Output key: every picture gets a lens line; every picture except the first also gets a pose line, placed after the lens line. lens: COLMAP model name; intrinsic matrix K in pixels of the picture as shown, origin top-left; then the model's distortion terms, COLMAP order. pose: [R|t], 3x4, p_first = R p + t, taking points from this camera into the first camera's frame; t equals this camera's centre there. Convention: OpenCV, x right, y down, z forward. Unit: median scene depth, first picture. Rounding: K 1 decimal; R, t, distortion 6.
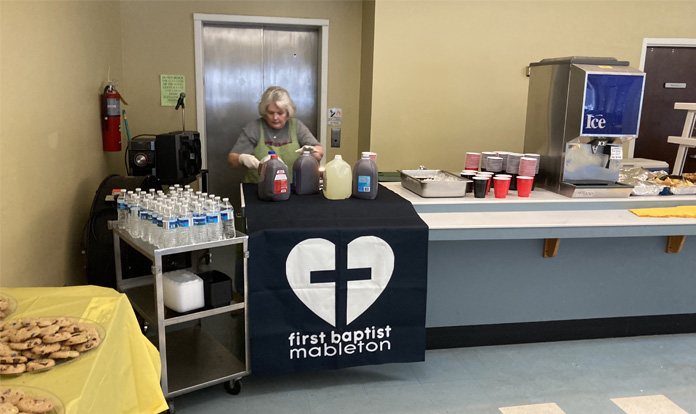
lens RADIAL K [[580.6, 0, 348.2], [0, 580.6, 208.3], [0, 0, 1]] dist [-0.006108, 0.014231]
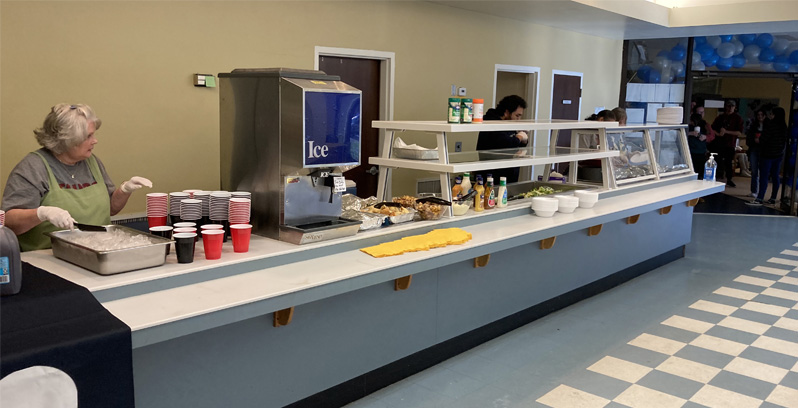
lens RADIAL K [[671.4, 0, 398.0], [0, 671.4, 204.0], [0, 0, 1]] dist [0.053224, 0.002956]
pose [[0.809382, -0.089242, 0.580462, -0.035698], [0.114114, 0.993447, -0.006382, -0.052202], [-0.576089, 0.071404, 0.814262, 0.165617]]
